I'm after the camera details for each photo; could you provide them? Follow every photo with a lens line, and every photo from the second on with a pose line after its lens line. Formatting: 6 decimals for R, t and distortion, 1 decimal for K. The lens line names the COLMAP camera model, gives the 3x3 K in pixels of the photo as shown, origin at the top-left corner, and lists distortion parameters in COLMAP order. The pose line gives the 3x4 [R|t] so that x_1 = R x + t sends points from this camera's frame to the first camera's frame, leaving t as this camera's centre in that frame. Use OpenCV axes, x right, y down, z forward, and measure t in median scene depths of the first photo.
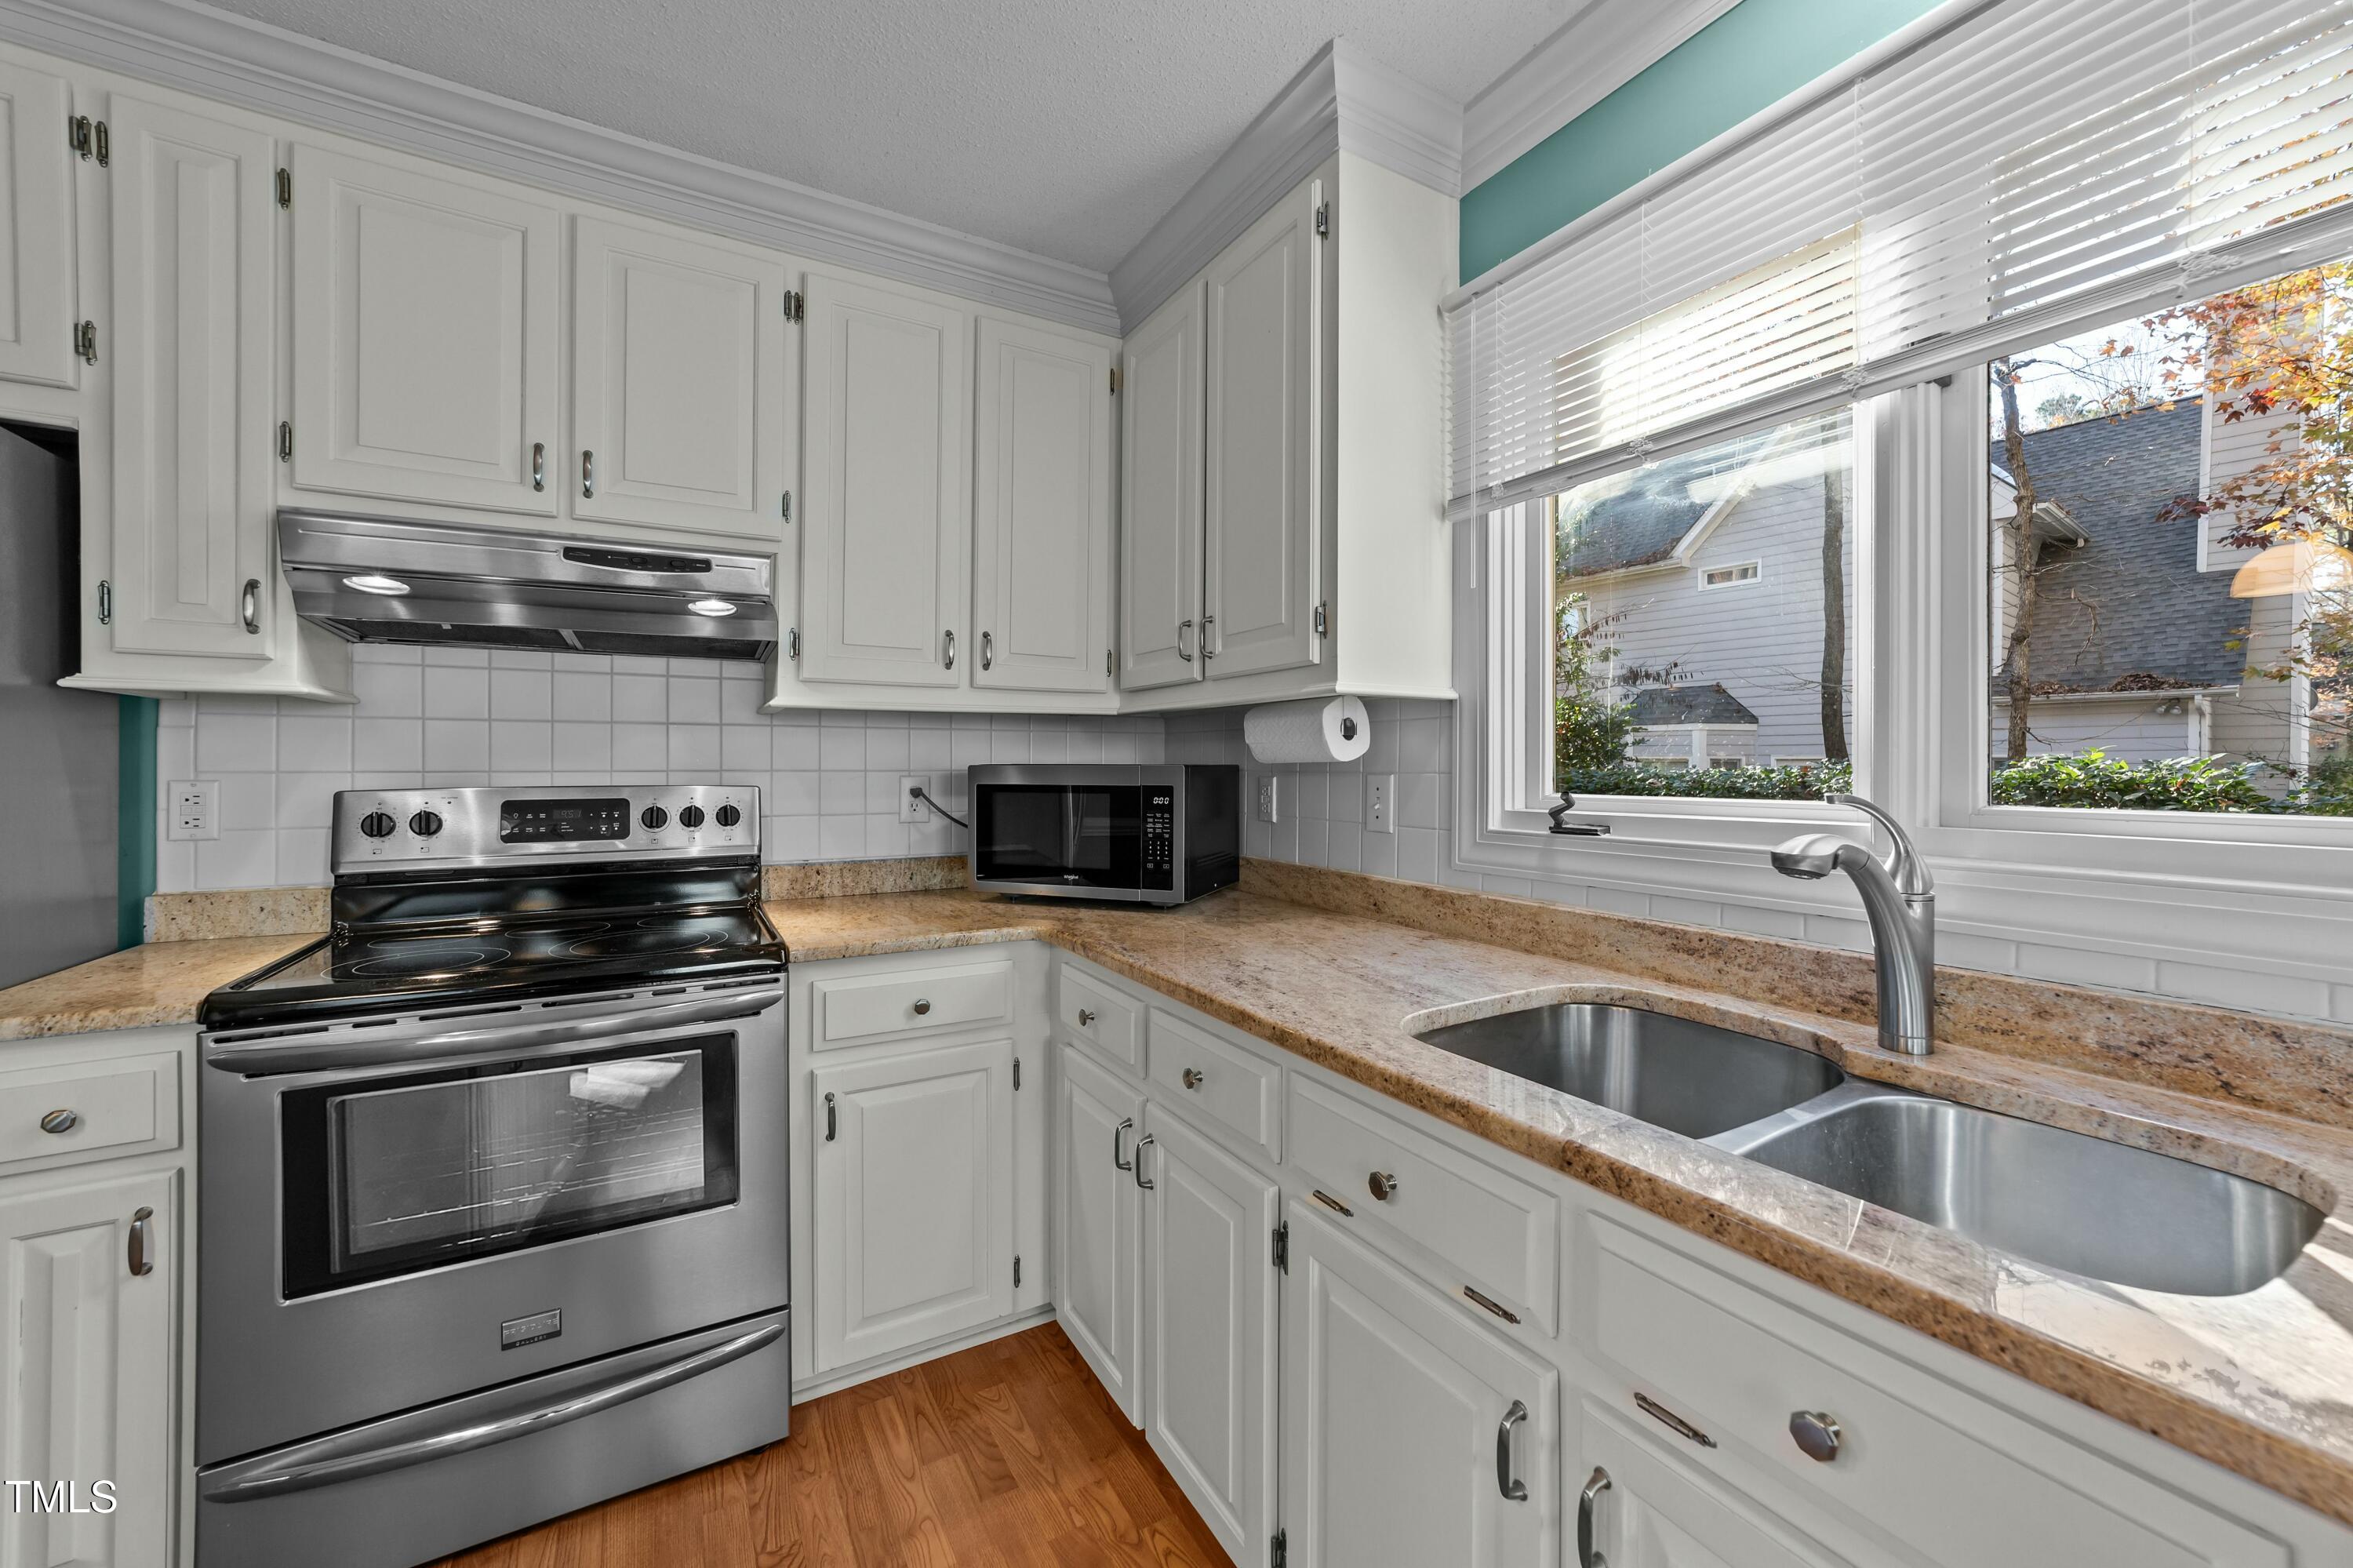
lens RADIAL K [[902.0, 0, 1183.8], [0, 902.0, 765.0], [0, 0, 1]] dist [-0.017375, 0.007631]
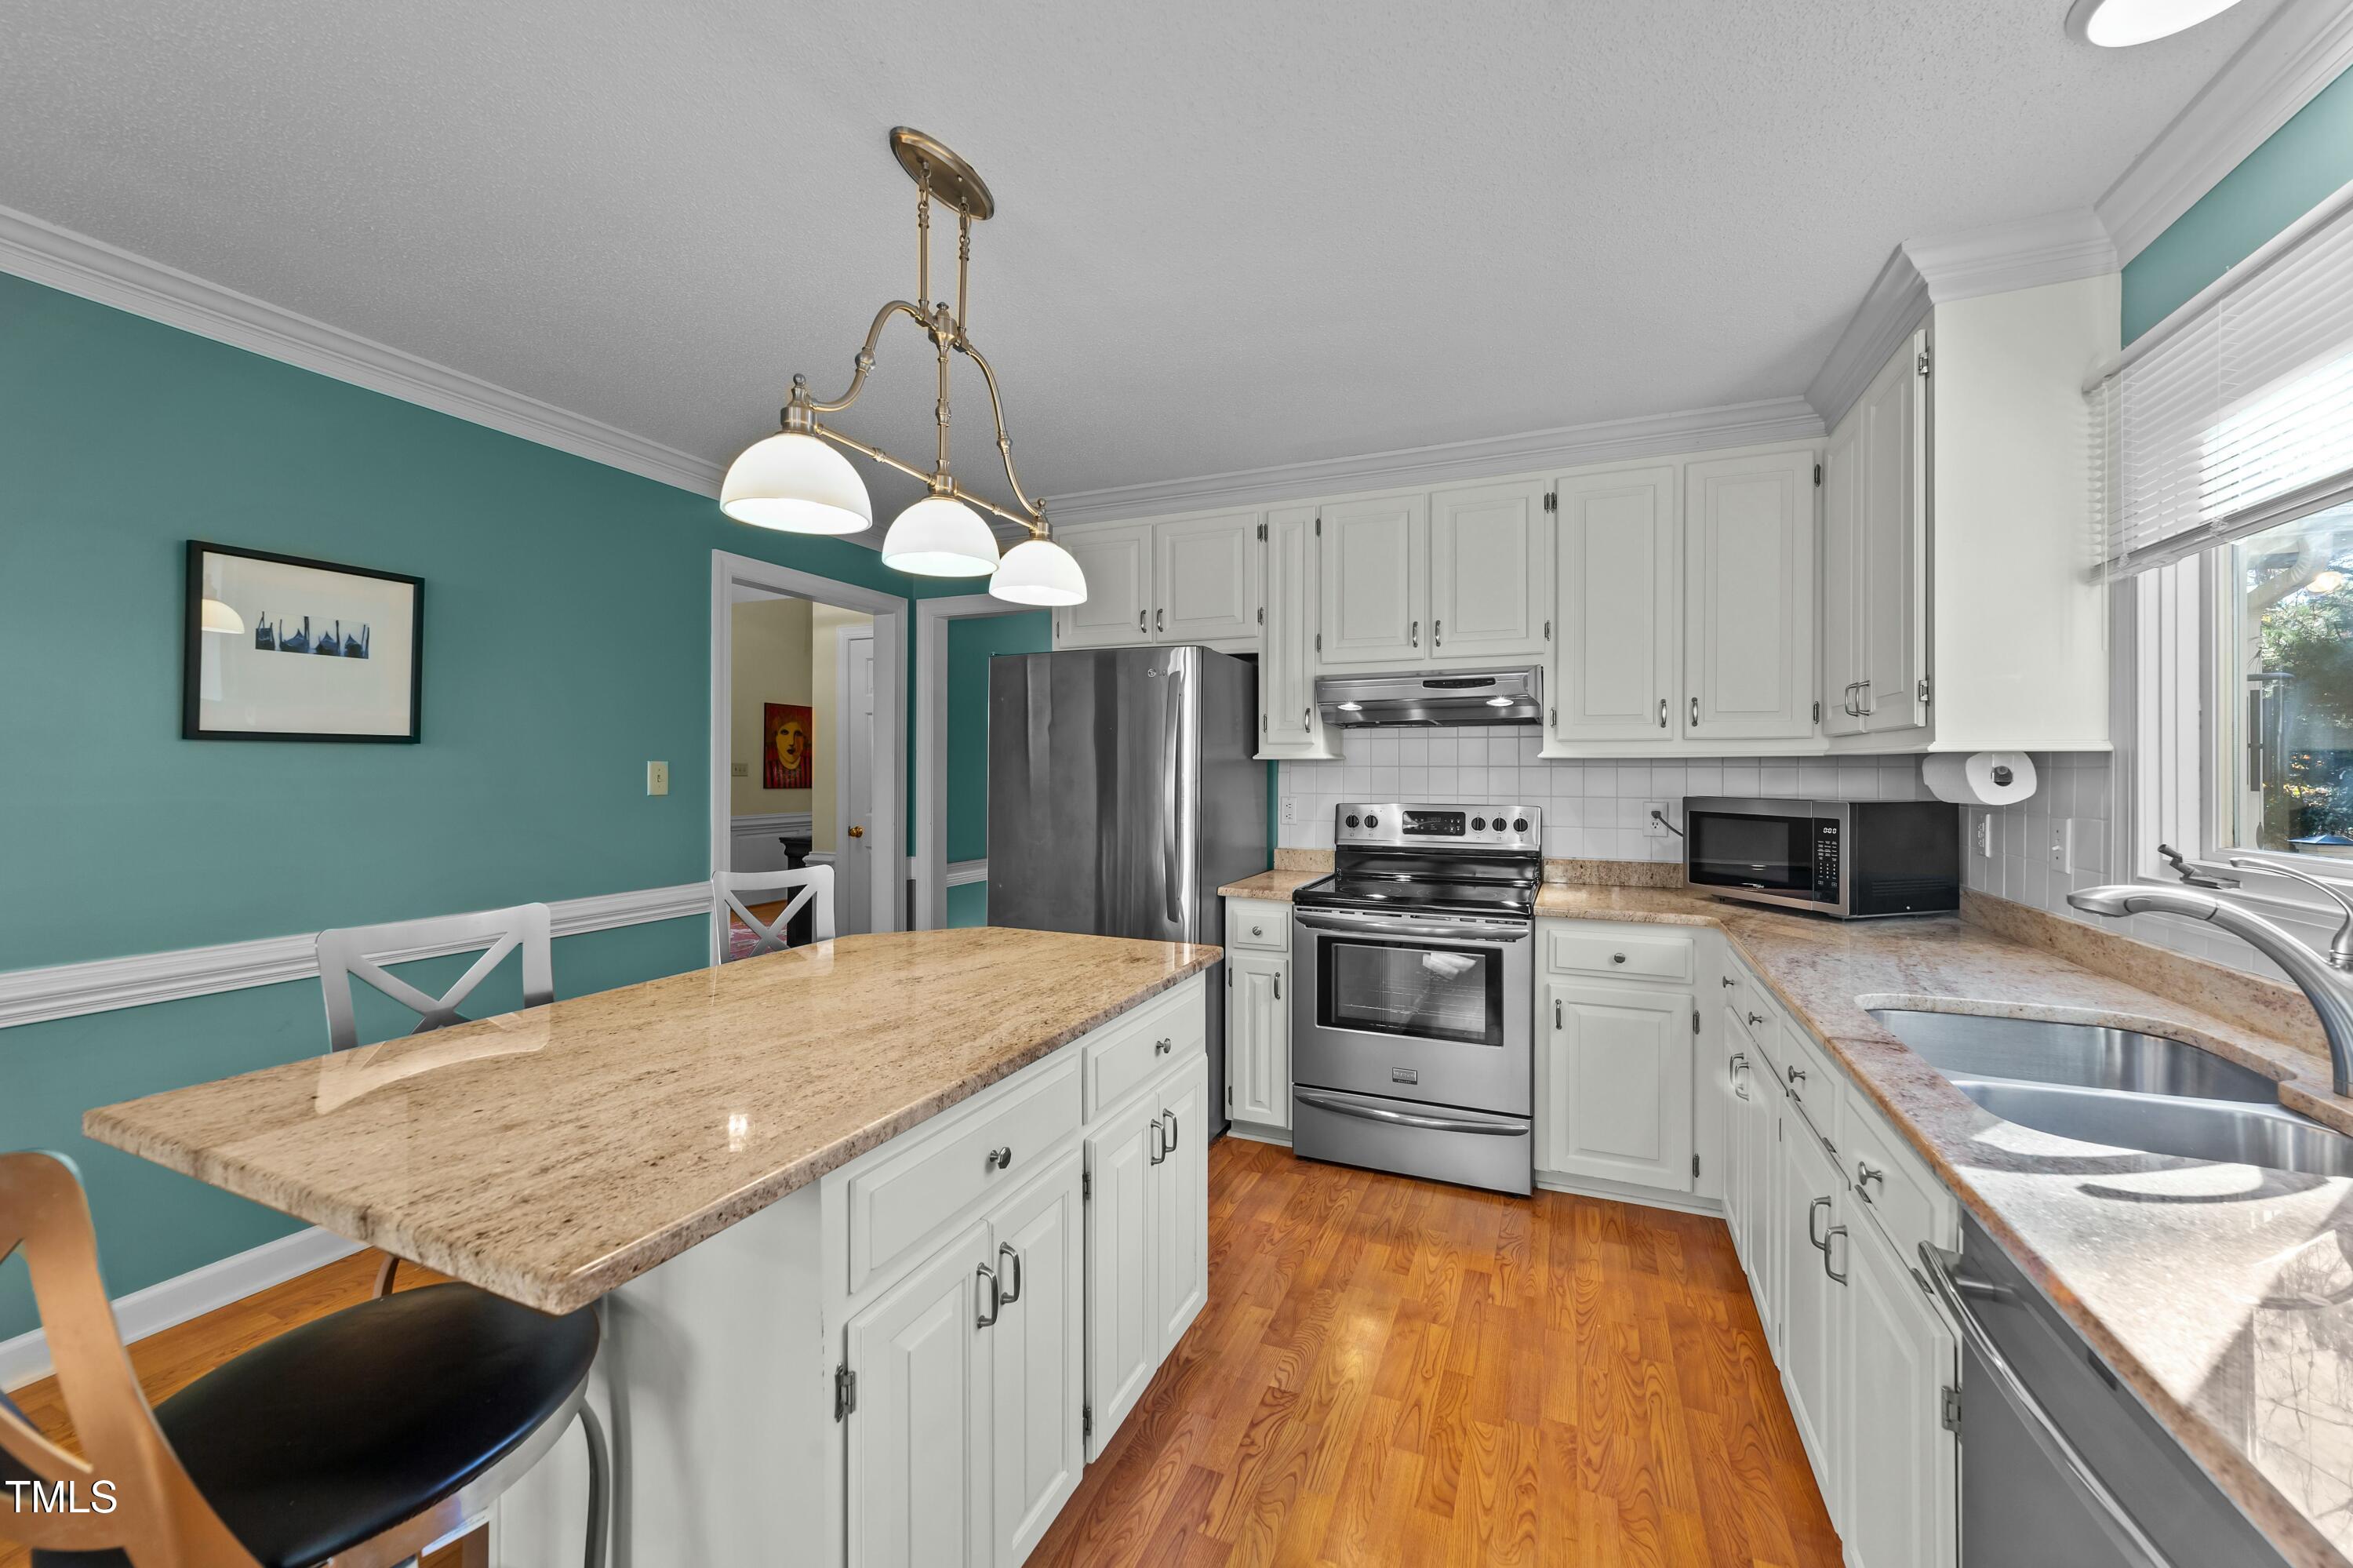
lens RADIAL K [[902.0, 0, 1187.2], [0, 902.0, 764.6], [0, 0, 1]] dist [-0.017375, 0.007631]
pose [[0.593291, -0.002425, -0.804984, 0.509595], [-0.000905, 0.999993, -0.003680, -0.052719], [0.804987, 0.002912, 0.593285, -0.499750]]
